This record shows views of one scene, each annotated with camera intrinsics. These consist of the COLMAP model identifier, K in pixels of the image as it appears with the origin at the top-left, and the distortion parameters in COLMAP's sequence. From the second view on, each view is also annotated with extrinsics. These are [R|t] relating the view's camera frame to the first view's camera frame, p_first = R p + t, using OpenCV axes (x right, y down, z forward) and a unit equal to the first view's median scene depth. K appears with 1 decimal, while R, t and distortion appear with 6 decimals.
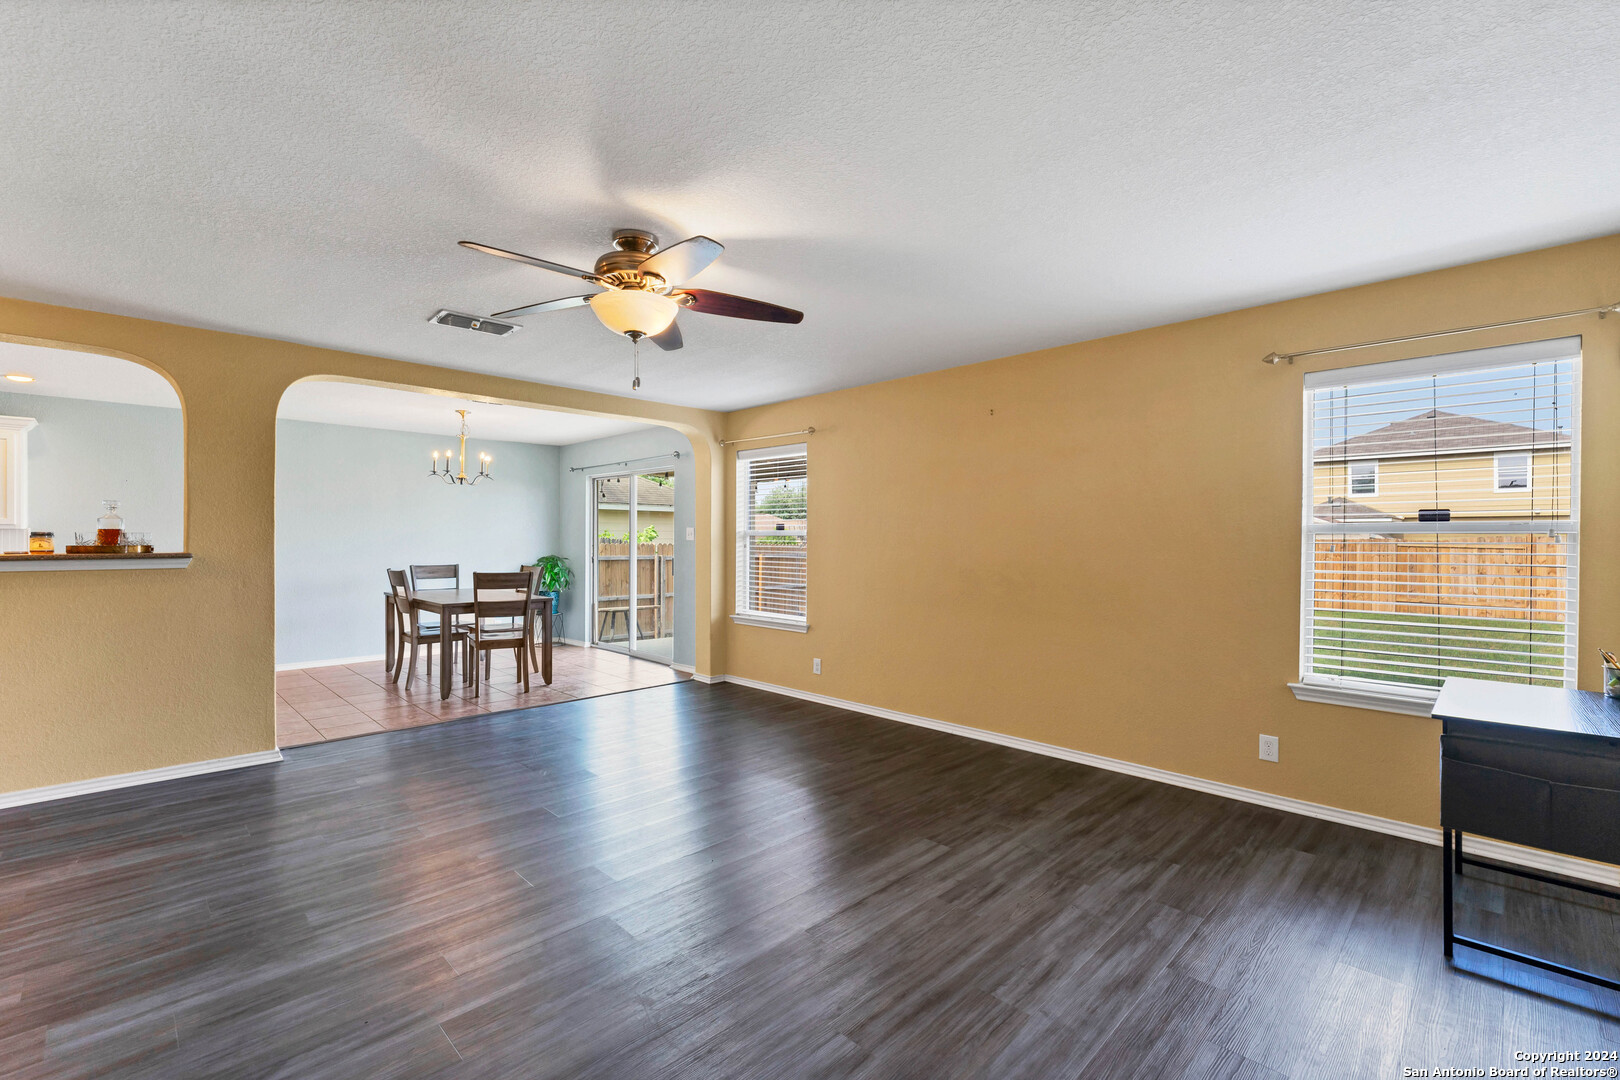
lens RADIAL K [[708.8, 0, 810.0], [0, 708.8, 540.0], [0, 0, 1]] dist [-0.000850, -0.000041]
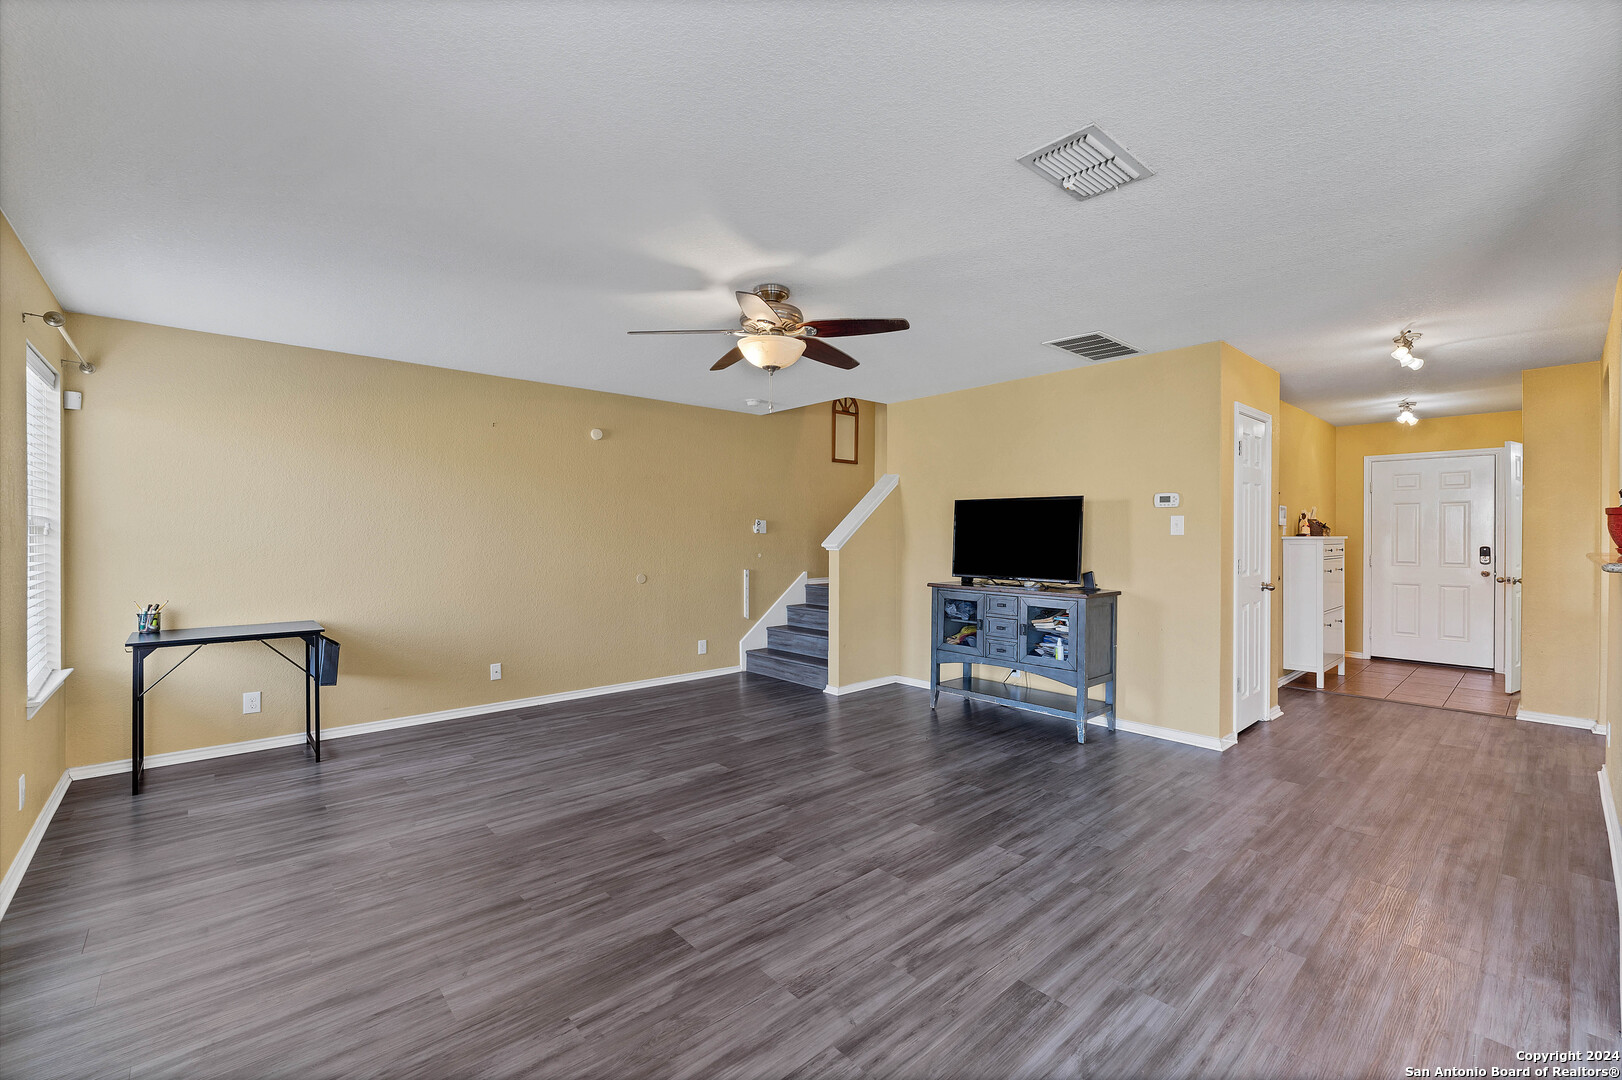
lens RADIAL K [[684.0, 0, 811.0], [0, 684.0, 540.0], [0, 0, 1]] dist [-0.003372, -0.000204]
pose [[-0.998492, -0.004994, 0.054668, -0.372145], [-0.004408, 0.999932, 0.010834, -0.010504], [-0.054718, 0.010576, -0.998446, 2.138421]]
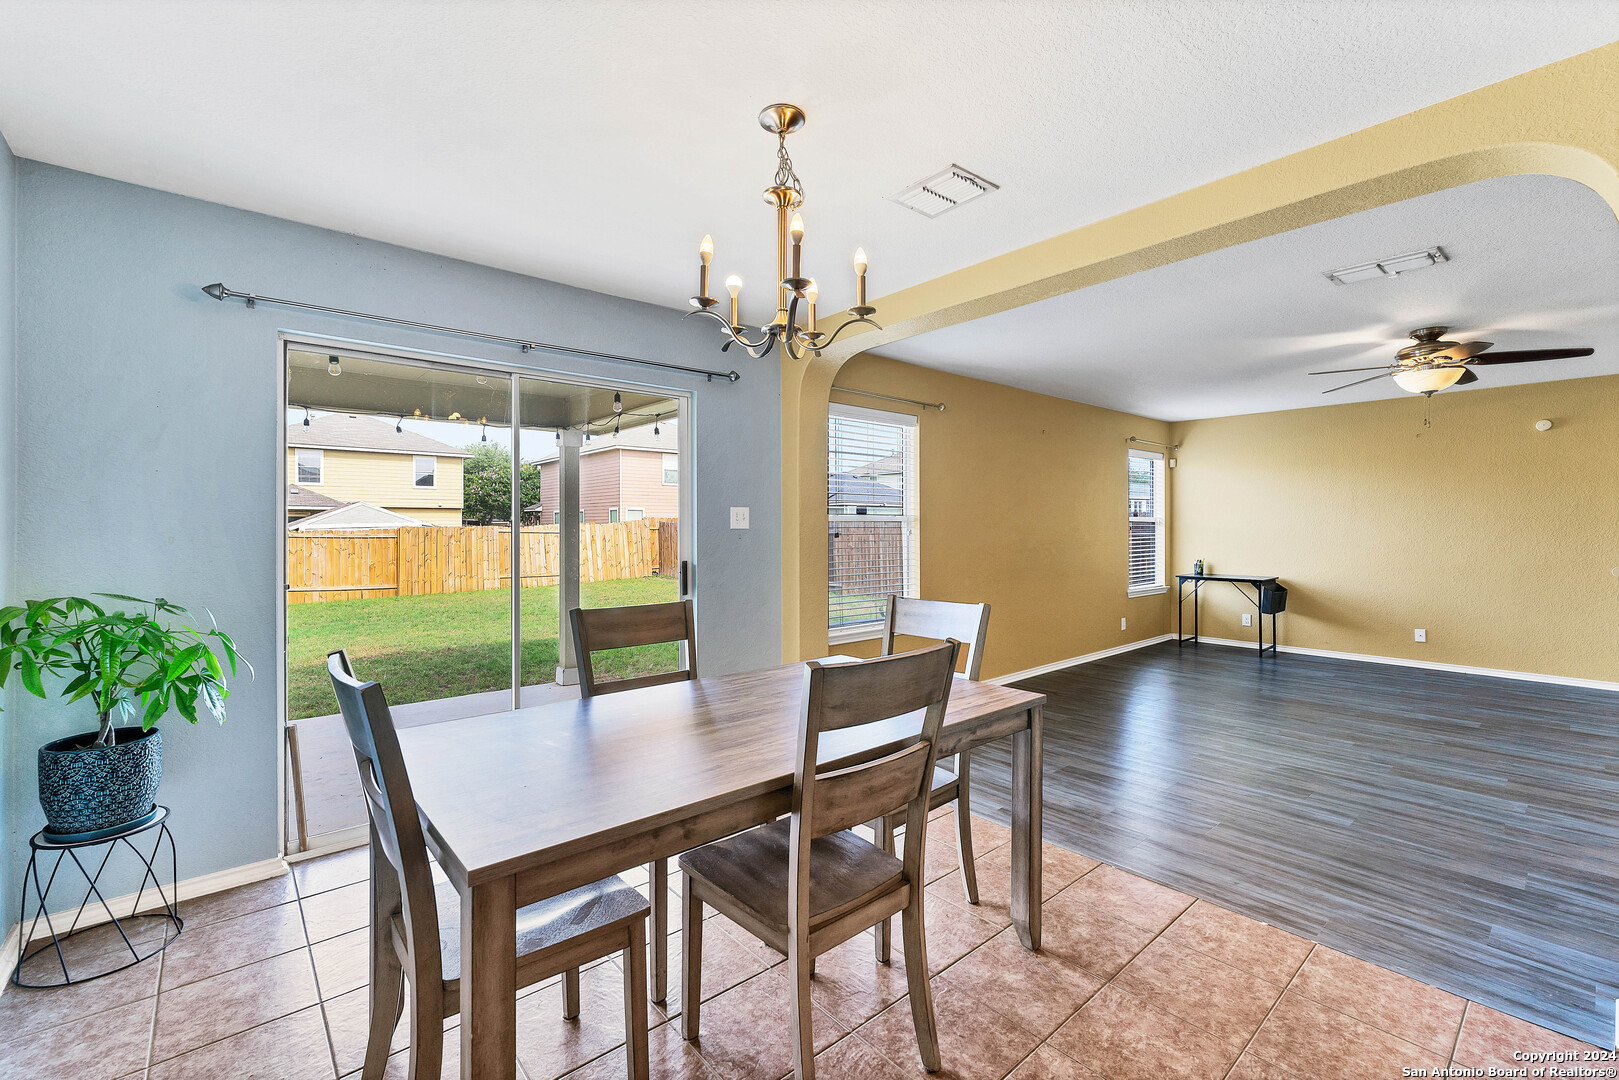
lens RADIAL K [[682.8, 0, 809.5], [0, 682.8, 540.0], [0, 0, 1]] dist [-0.003372, -0.000204]
pose [[0.078951, -0.022690, 0.996620, -1.722332], [0.002704, 0.999742, 0.022547, -0.005952], [-0.996875, 0.000915, 0.078992, 2.190573]]
